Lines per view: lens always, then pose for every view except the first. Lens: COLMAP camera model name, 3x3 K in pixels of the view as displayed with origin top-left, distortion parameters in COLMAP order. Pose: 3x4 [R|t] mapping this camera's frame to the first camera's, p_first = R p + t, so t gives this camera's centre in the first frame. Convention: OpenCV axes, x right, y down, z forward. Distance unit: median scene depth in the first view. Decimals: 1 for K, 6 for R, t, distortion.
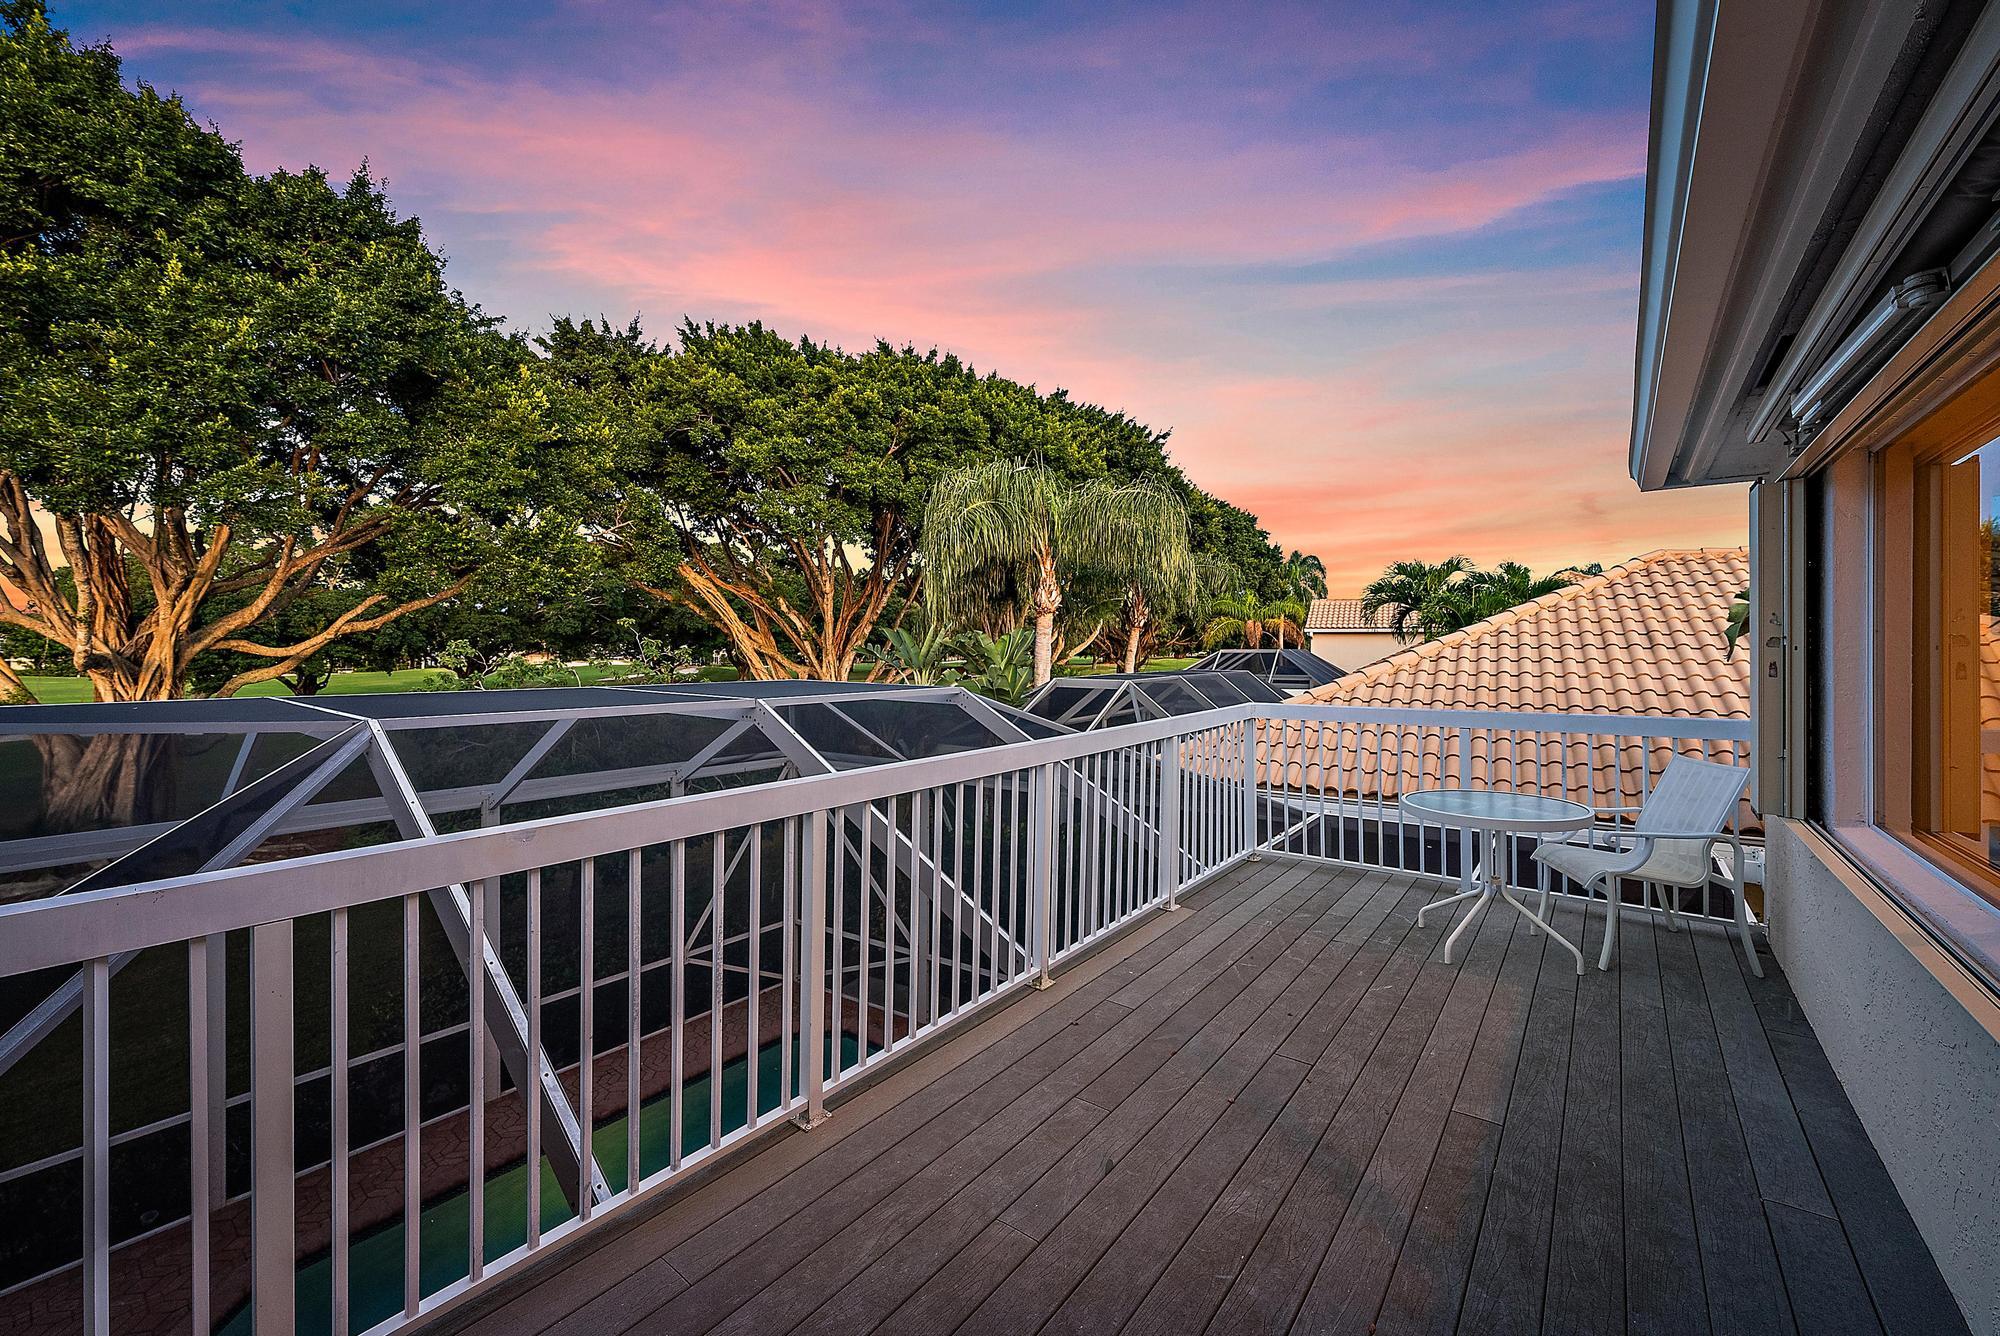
lens RADIAL K [[776.3, 0, 1009.6], [0, 776.3, 651.0], [0, 0, 1]] dist [-0.000215, 0.000790]
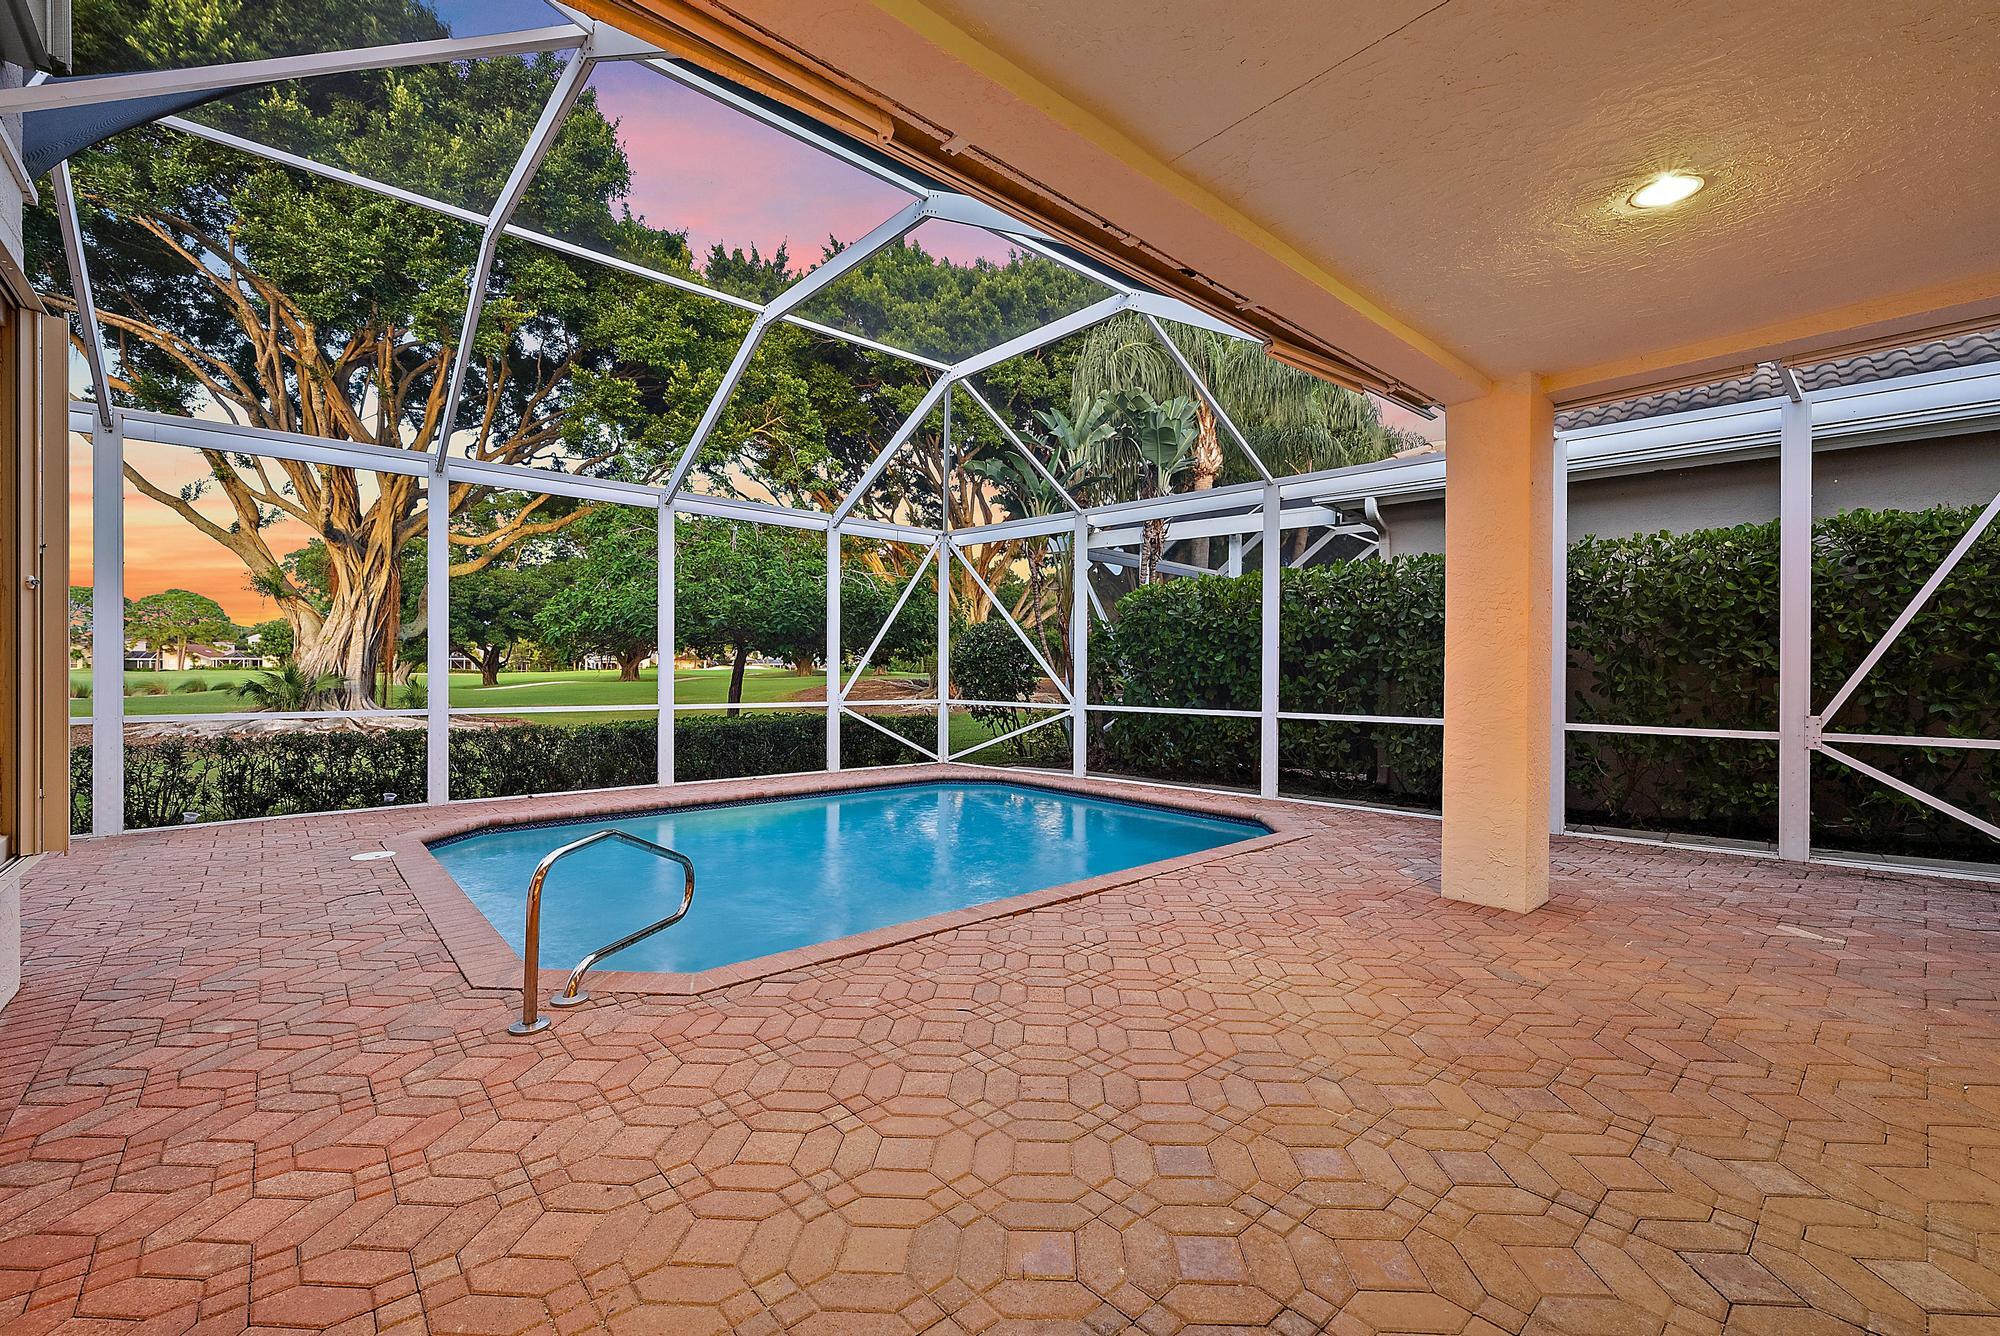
lens RADIAL K [[826.6, 0, 1004.2], [0, 826.6, 676.9], [0, 0, 1]] dist [0.001464, -0.000037]
pose [[0.984369, 0.005627, -0.176026, -0.013643], [-0.005500, 0.999984, 0.001209, 0.191741], [0.176030, -0.000222, 0.984385, -0.002146]]
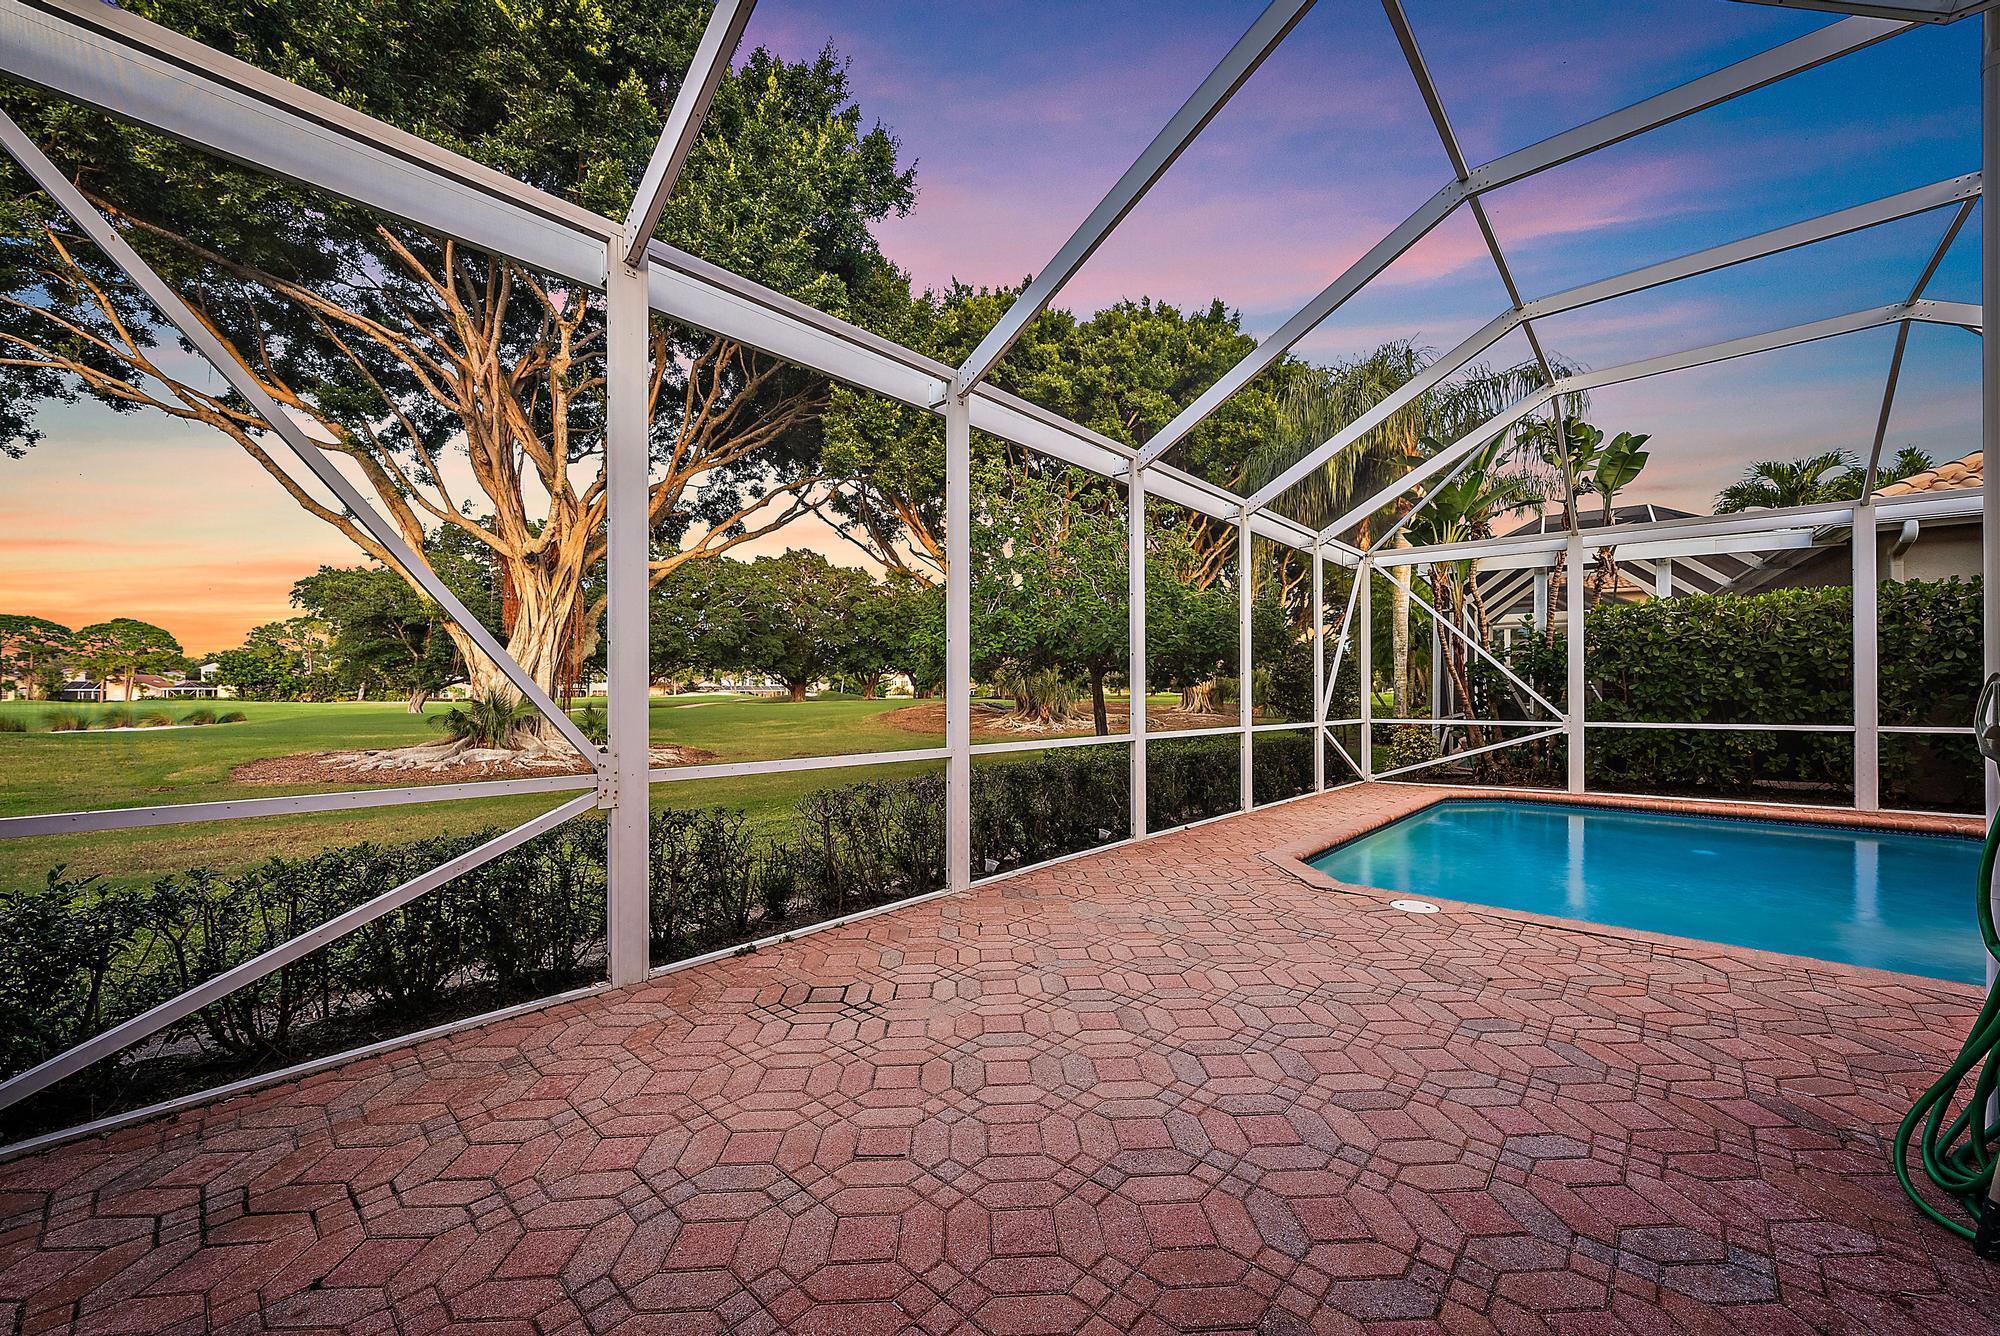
lens RADIAL K [[746.9, 0, 1004.3], [0, 746.9, 692.1], [0, 0, 1]] dist [-0.000436, -0.000140]
pose [[0.997559, -0.004919, -0.069660, -0.411589], [0.004329, 0.999954, -0.008616, 0.193139], [0.069700, 0.008294, 0.997534, 0.019270]]
